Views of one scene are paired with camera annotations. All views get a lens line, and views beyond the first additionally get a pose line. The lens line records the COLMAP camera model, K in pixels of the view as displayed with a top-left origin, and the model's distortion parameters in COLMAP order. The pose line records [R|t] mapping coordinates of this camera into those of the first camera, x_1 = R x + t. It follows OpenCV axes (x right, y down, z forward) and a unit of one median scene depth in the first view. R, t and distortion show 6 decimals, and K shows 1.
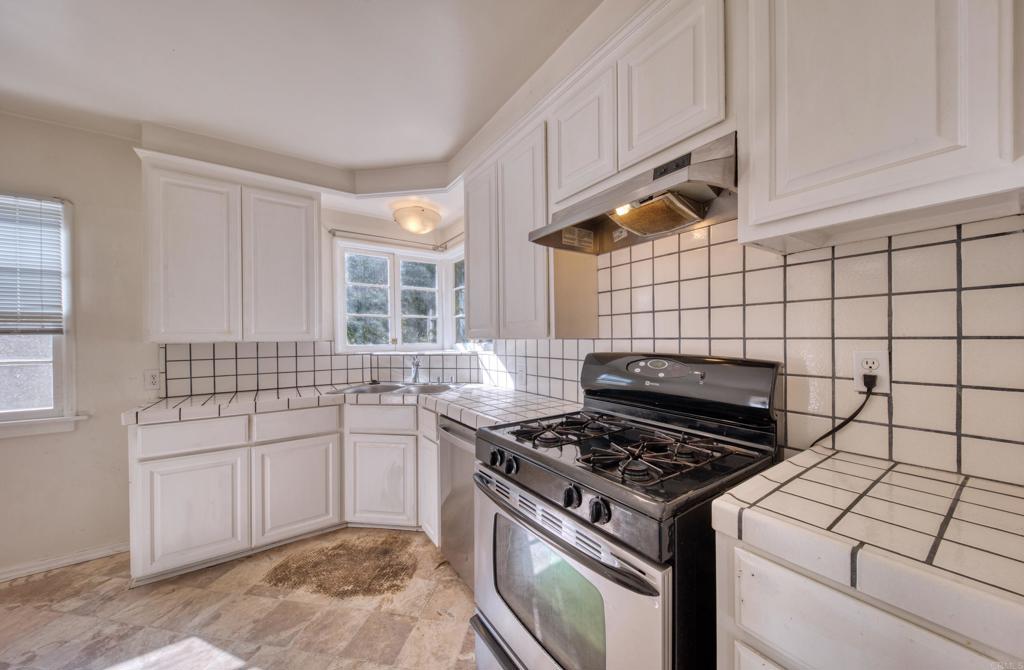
lens RADIAL K [[344.5, 0, 513.1], [0, 344.5, 341.6], [0, 0, 1]] dist [-0.000320, -0.000293]
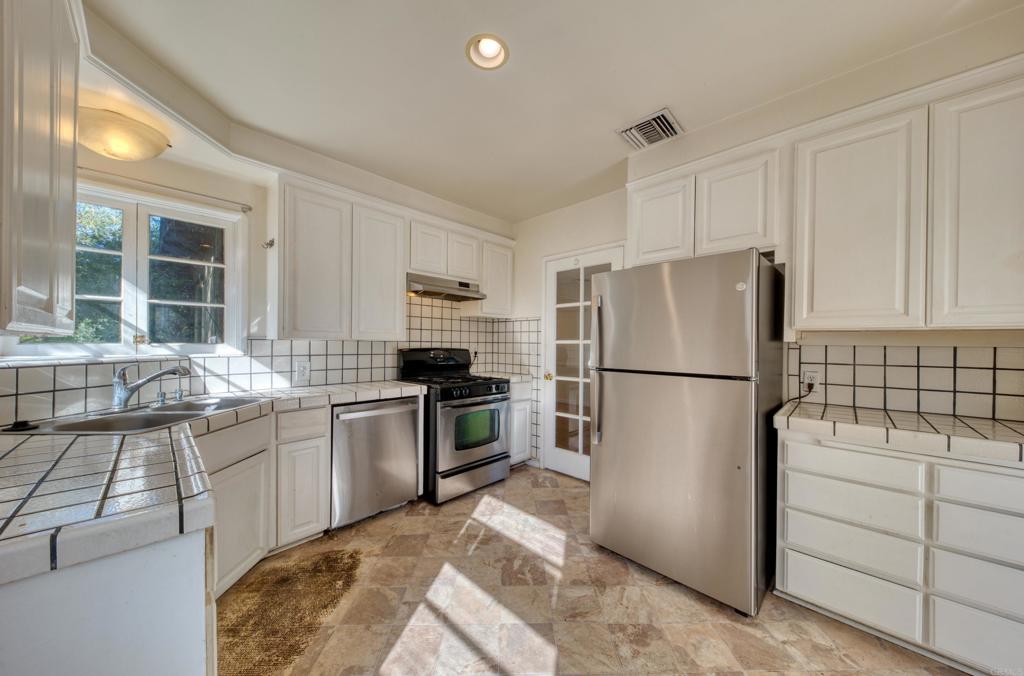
lens RADIAL K [[348.9, 0, 516.4], [0, 348.9, 344.6], [0, 0, 1]] dist [0.021549, -0.008901]
pose [[-0.190274, 0.005926, 0.981713, -1.686914], [-0.000922, 0.999980, -0.006215, 0.020478], [-0.981731, -0.002087, -0.190265, 0.727201]]
